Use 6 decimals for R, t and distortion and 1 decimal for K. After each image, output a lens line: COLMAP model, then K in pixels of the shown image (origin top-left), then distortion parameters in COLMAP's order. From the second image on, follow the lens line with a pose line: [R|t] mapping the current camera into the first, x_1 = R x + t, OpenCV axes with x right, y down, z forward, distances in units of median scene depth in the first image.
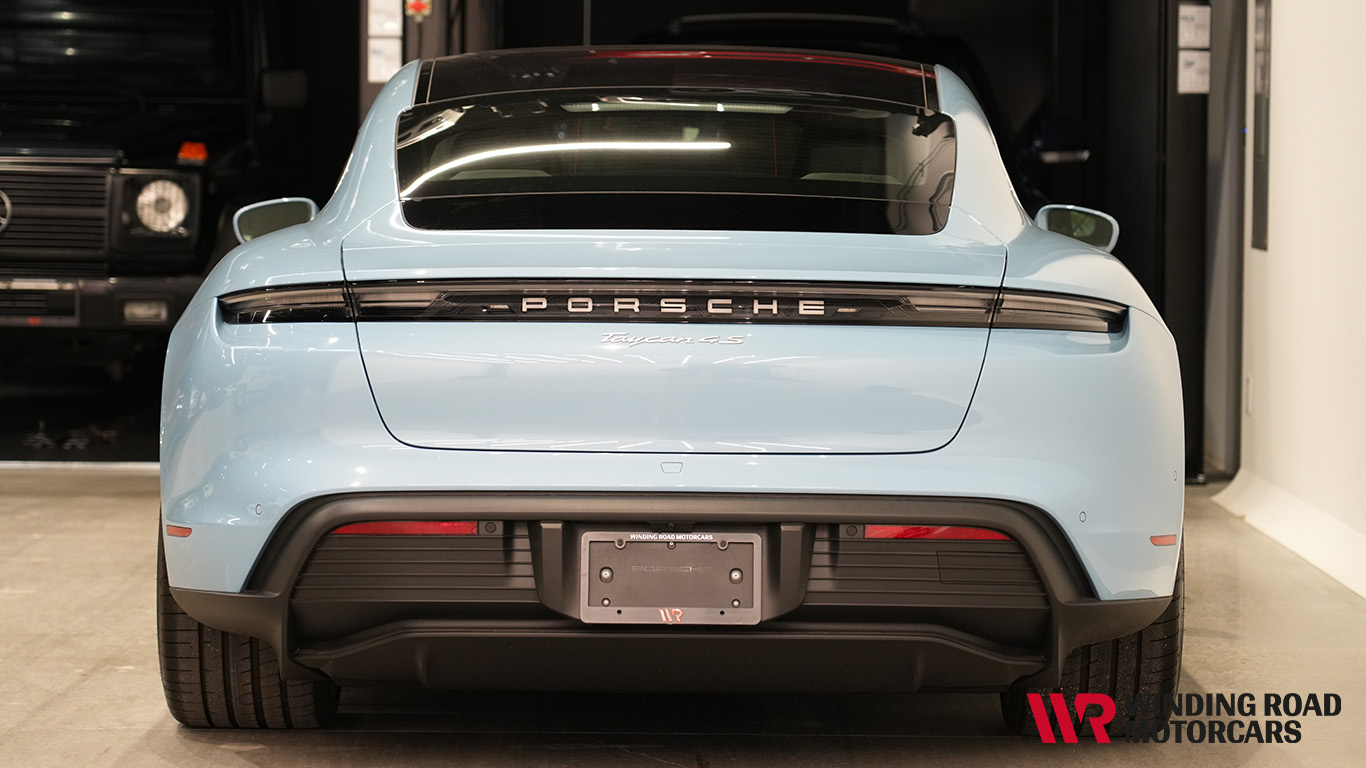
lens RADIAL K [[4174.0, 0, 683.0], [0, 4174.0, 384.0], [0, 0, 1]] dist [-0.057459, 0.626963]
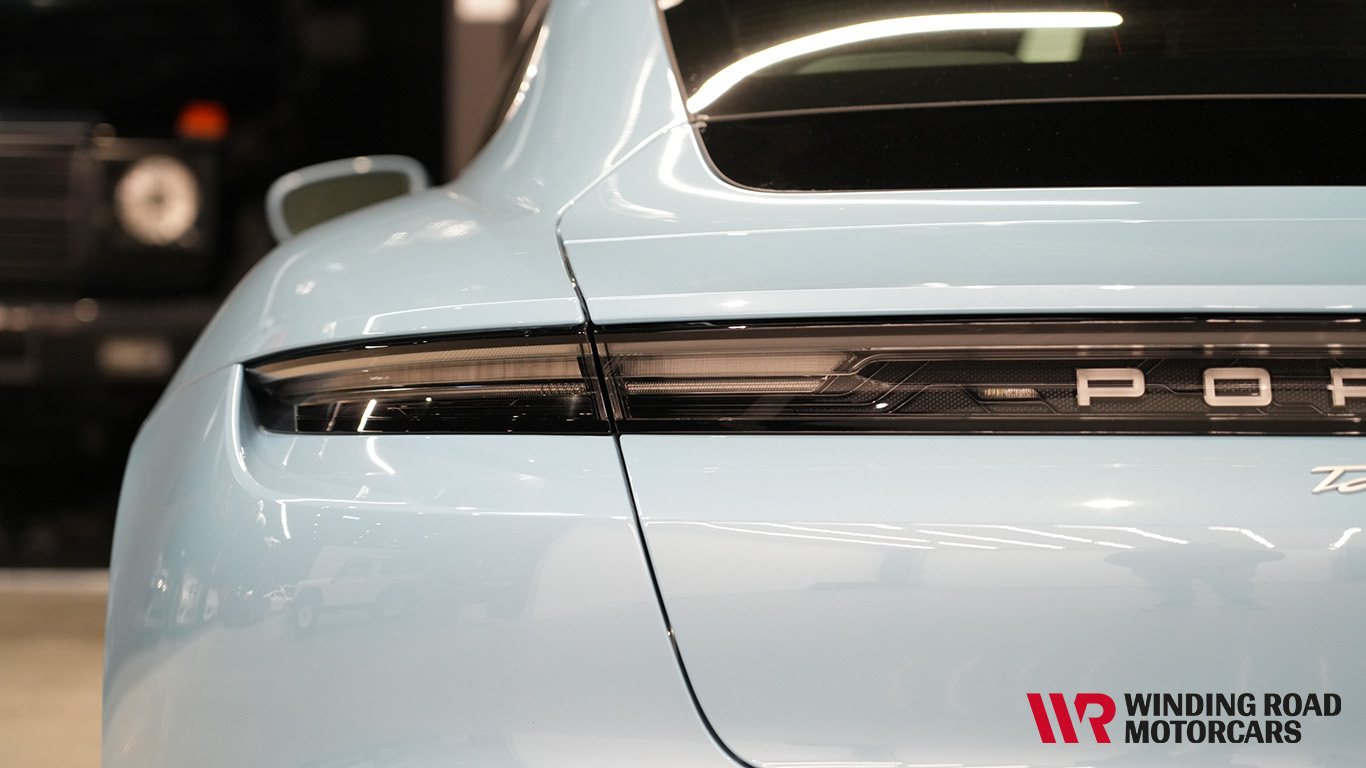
lens RADIAL K [[4174.0, 0, 683.0], [0, 4174.0, 384.0], [0, 0, 1]] dist [-0.057459, 0.626963]
pose [[0.999970, -0.005721, -0.005219, -0.068564], [0.005697, 0.999973, -0.004684, -0.017139], [0.005245, 0.004654, 0.999975, 0.611122]]
